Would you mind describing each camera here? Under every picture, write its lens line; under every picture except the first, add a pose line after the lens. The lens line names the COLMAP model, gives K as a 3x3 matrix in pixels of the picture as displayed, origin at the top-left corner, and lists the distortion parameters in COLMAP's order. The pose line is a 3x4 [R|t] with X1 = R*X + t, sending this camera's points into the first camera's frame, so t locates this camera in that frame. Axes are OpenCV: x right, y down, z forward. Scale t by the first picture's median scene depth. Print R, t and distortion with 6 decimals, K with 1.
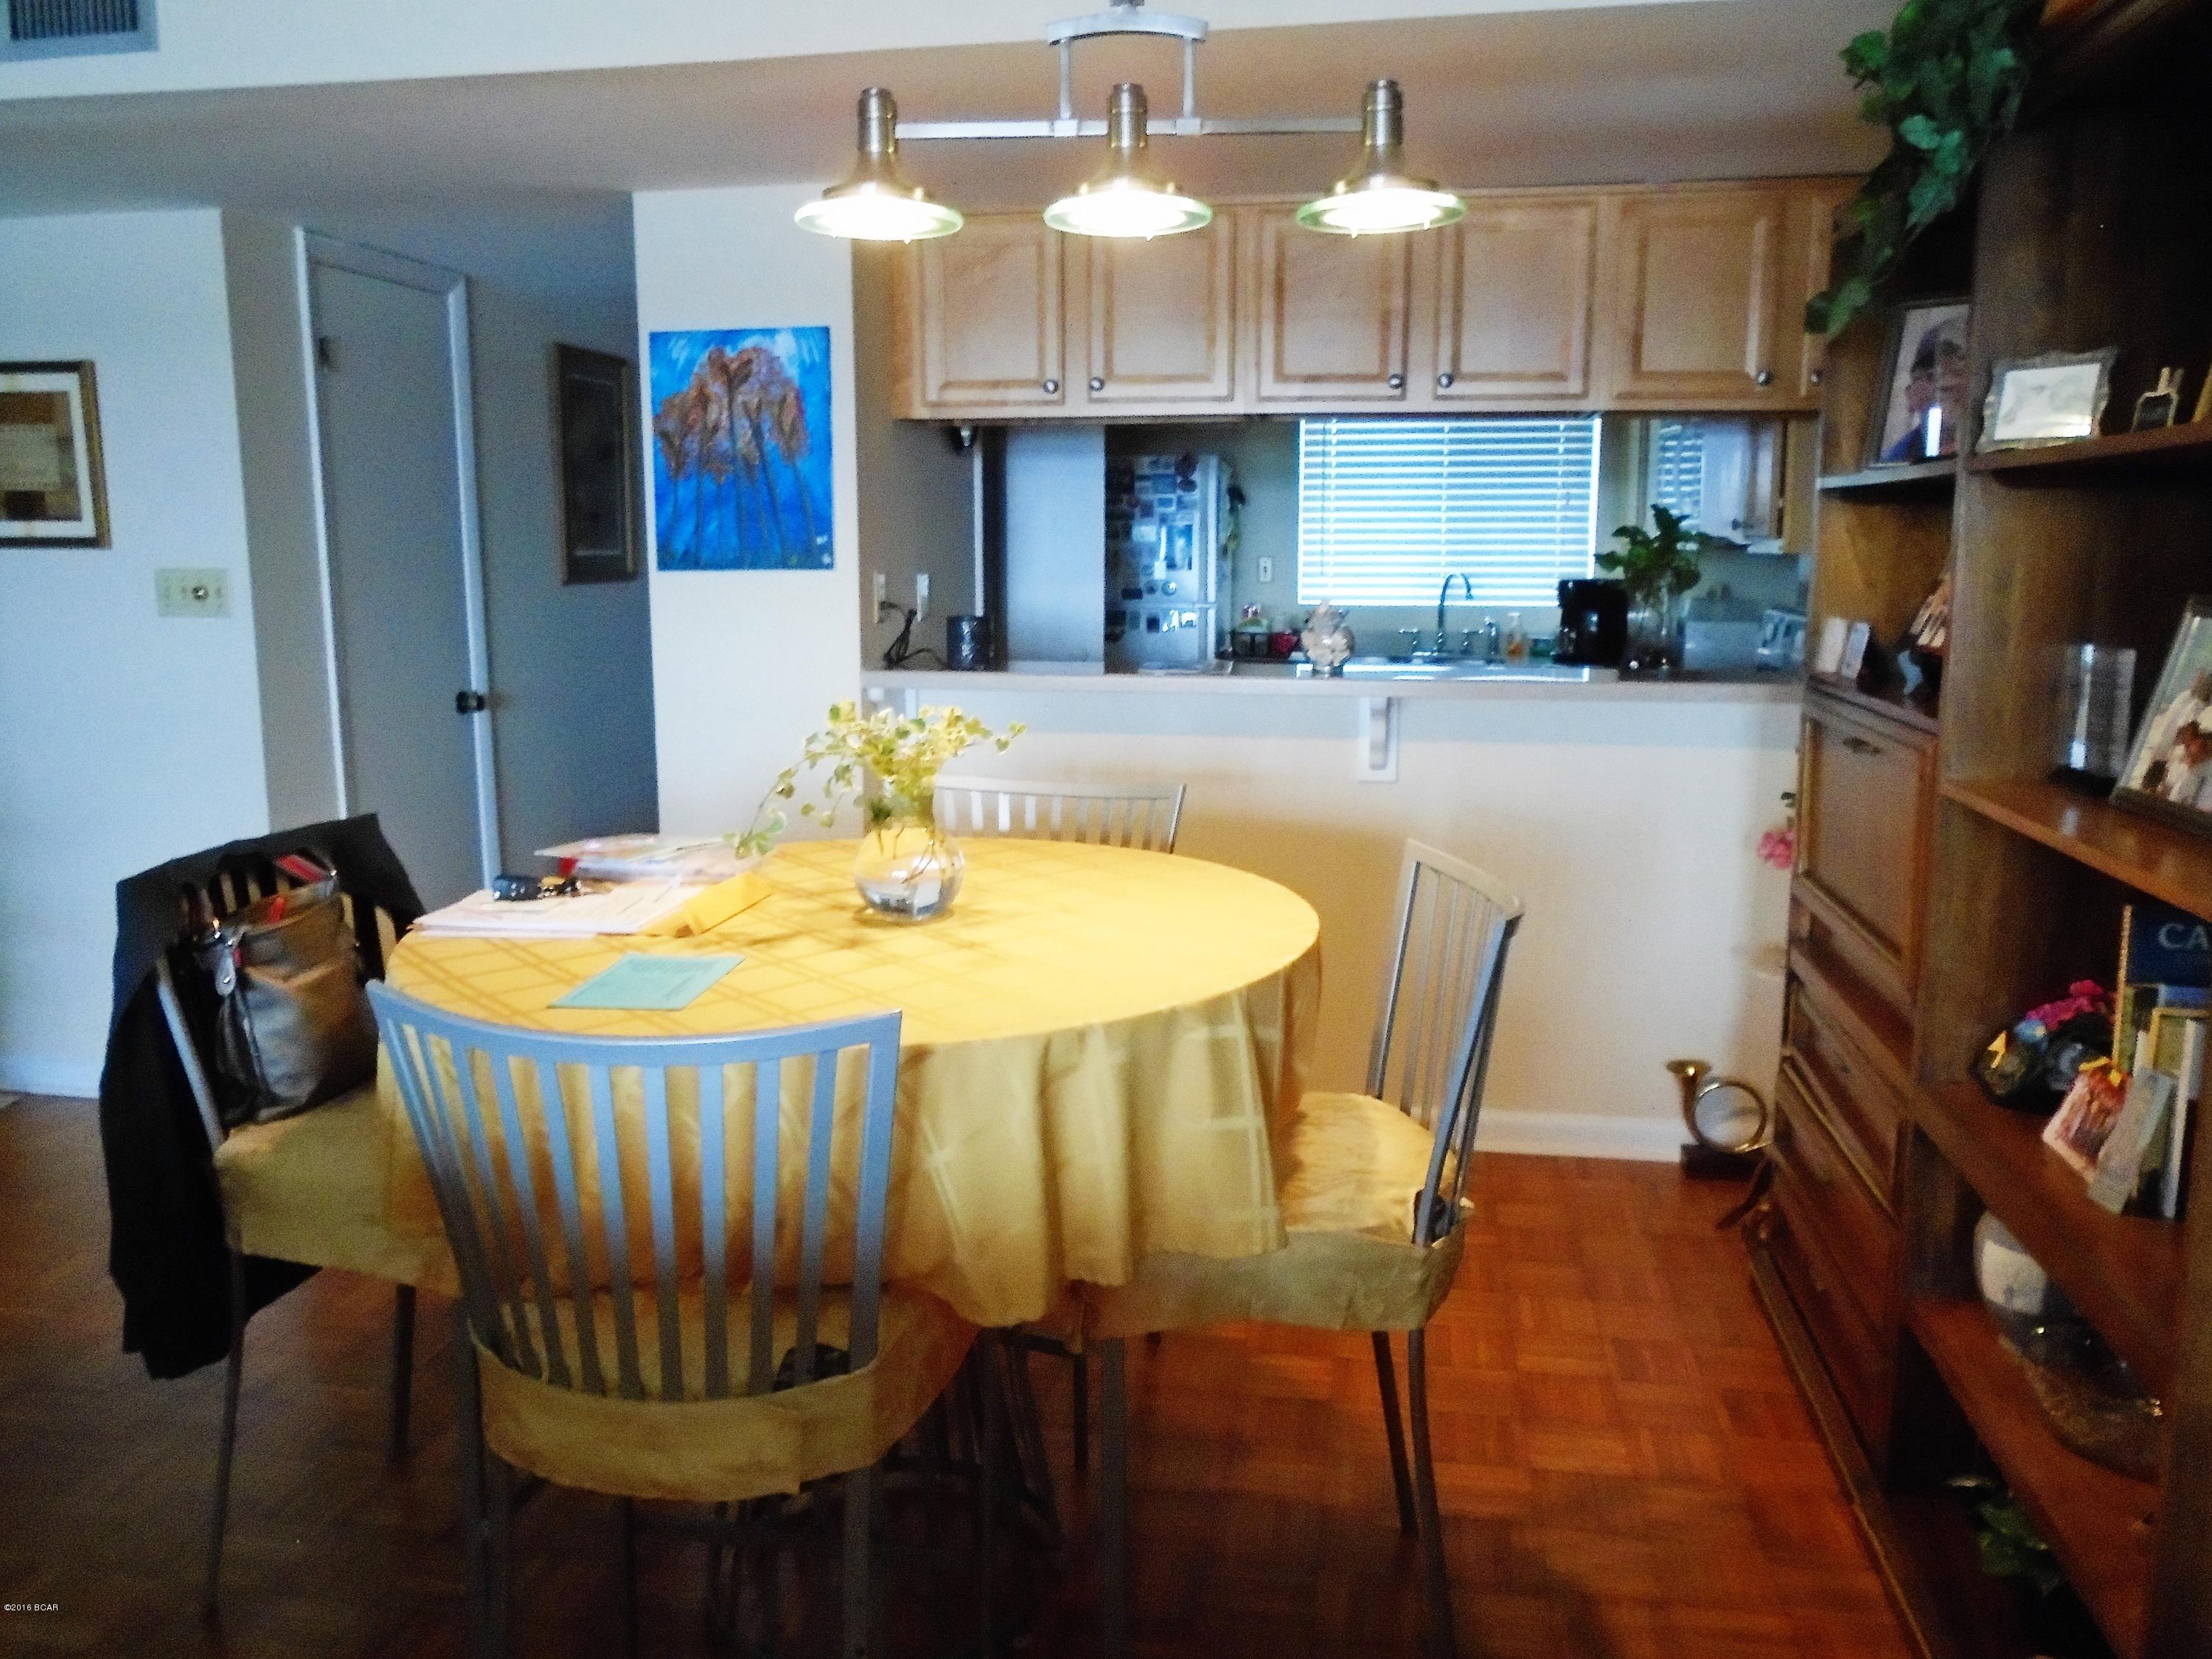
lens RADIAL K [[1681.8, 0, 1105.4], [0, 1681.8, 828.5], [0, 0, 1]] dist [-0.028187, 0.008870]
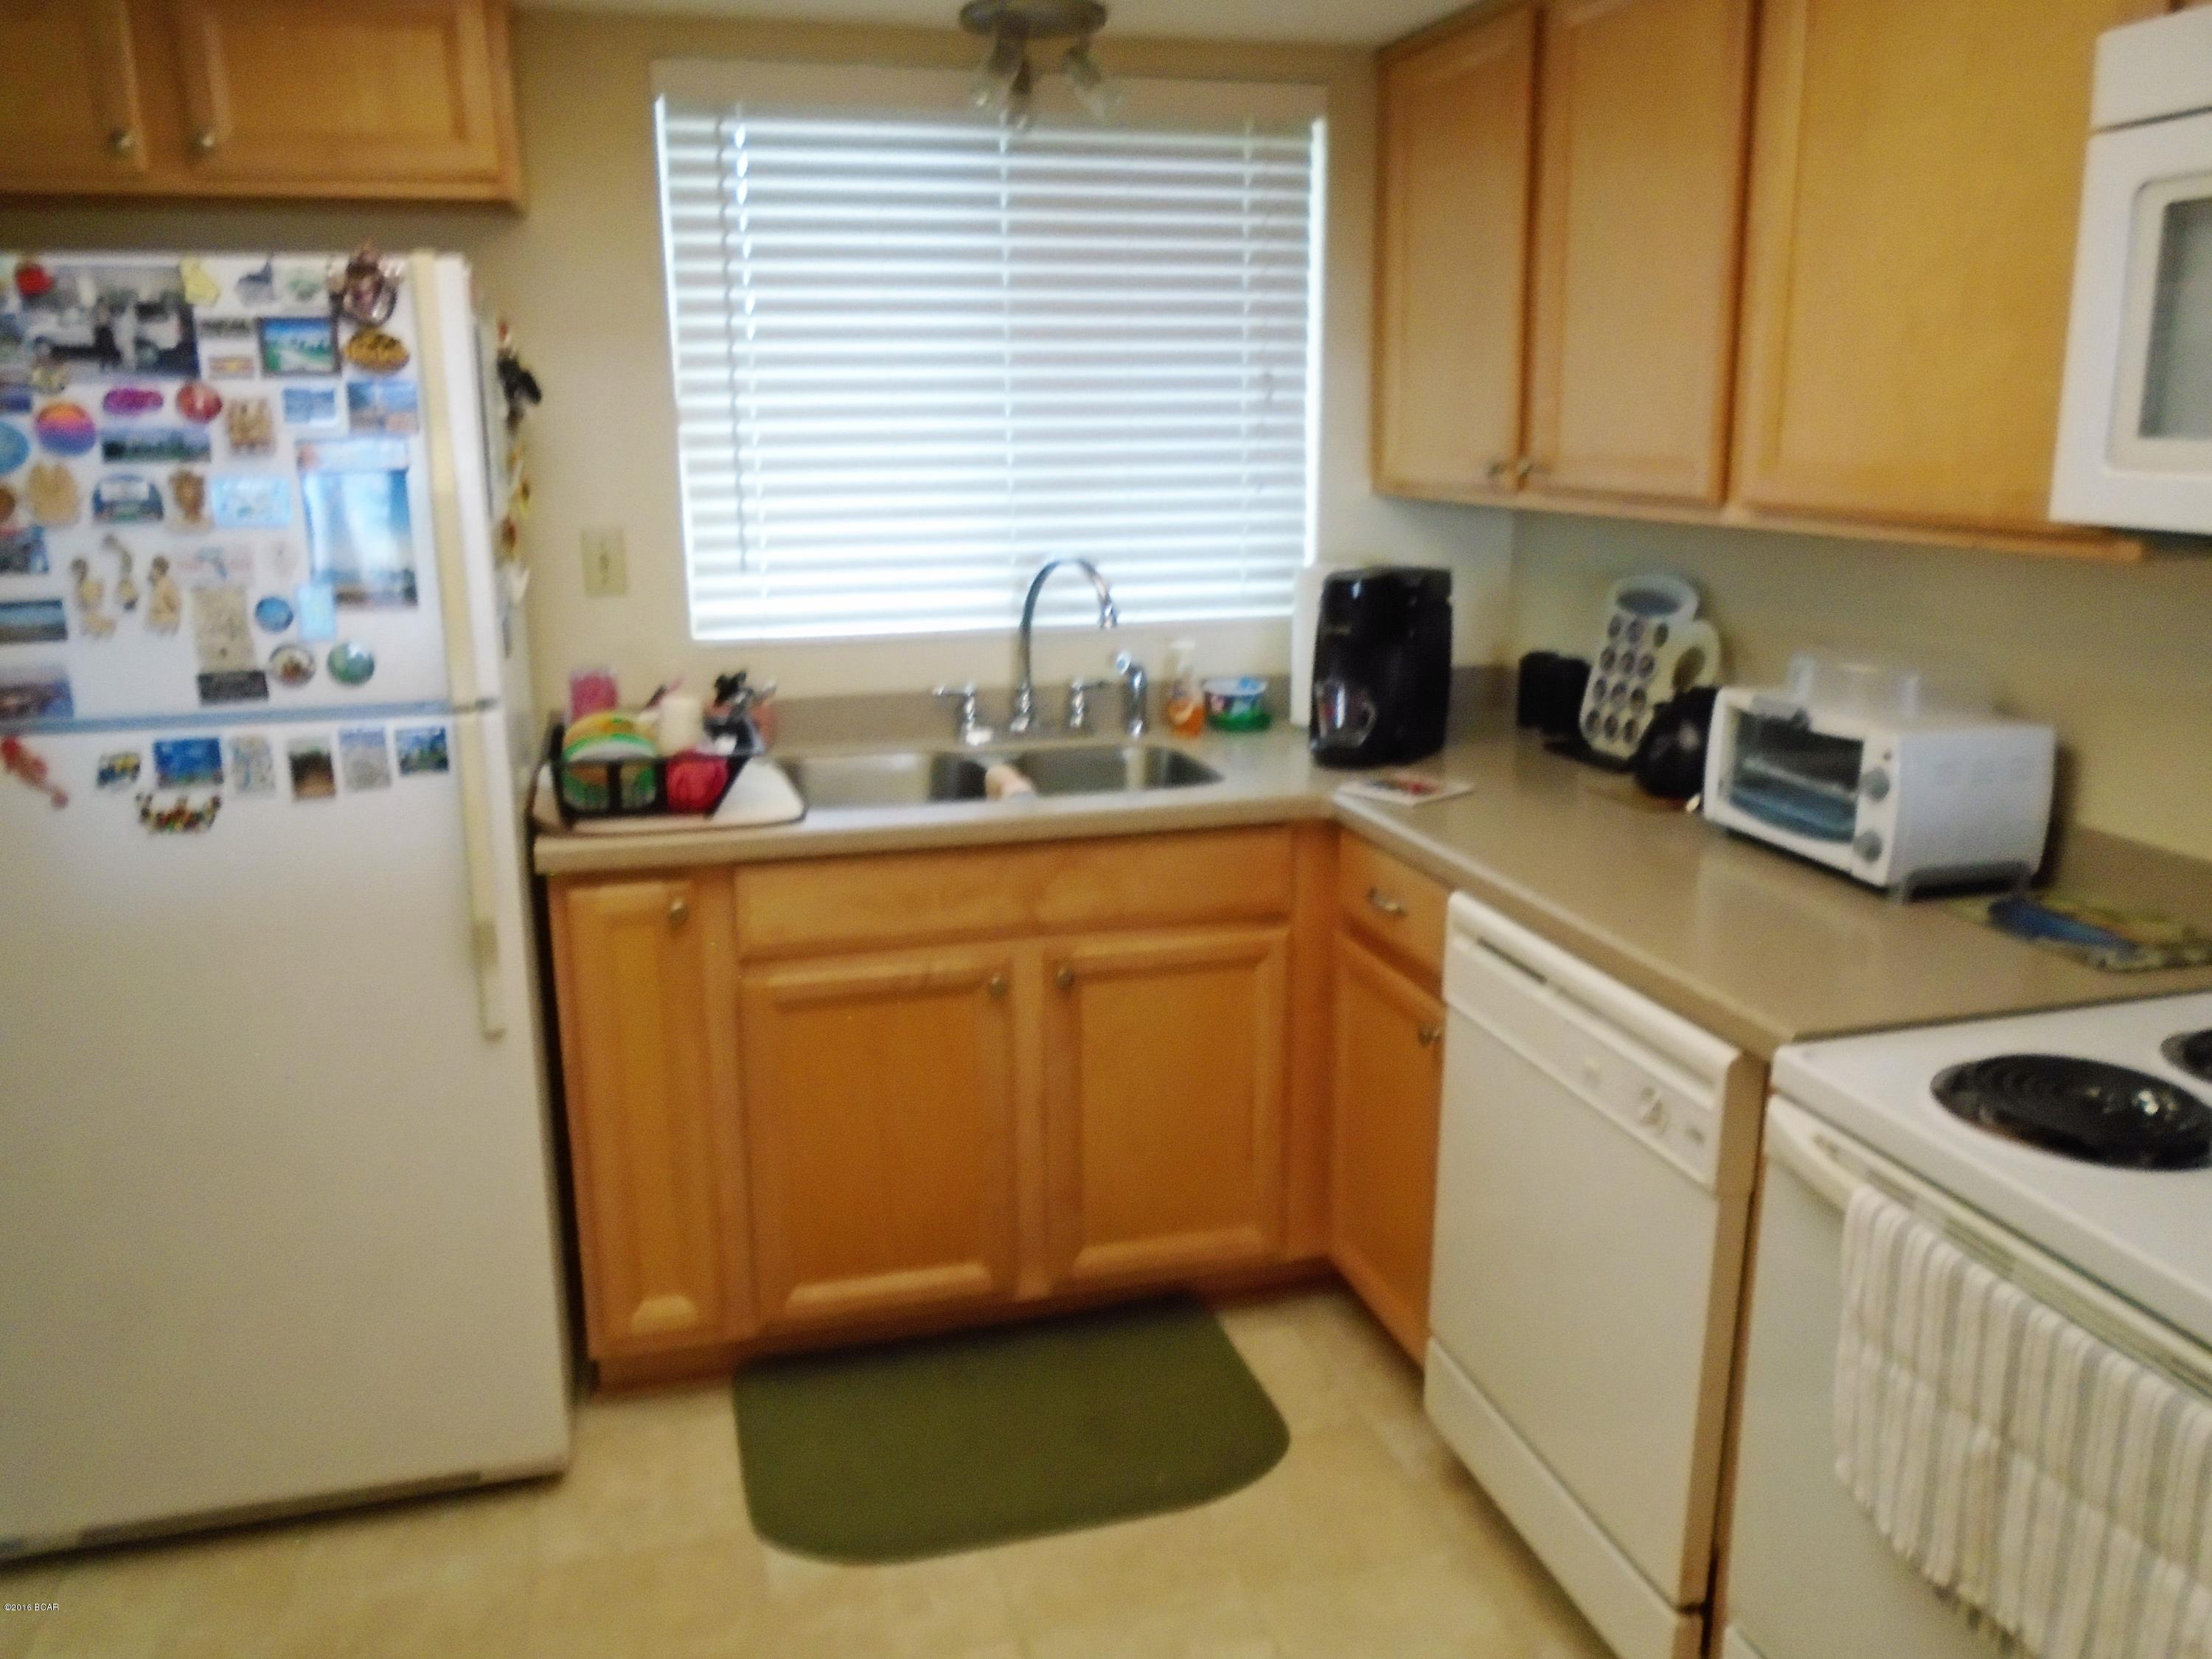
lens RADIAL K [[1681.8, 0, 1112.5], [0, 1681.8, 830.2], [0, 0, 1]] dist [-0.028187, 0.008870]
pose [[0.905200, -0.108633, 0.410867, 0.033587], [0.081071, 0.993164, 0.083980, -0.122284], [-0.417181, -0.042709, 0.907819, 0.615688]]
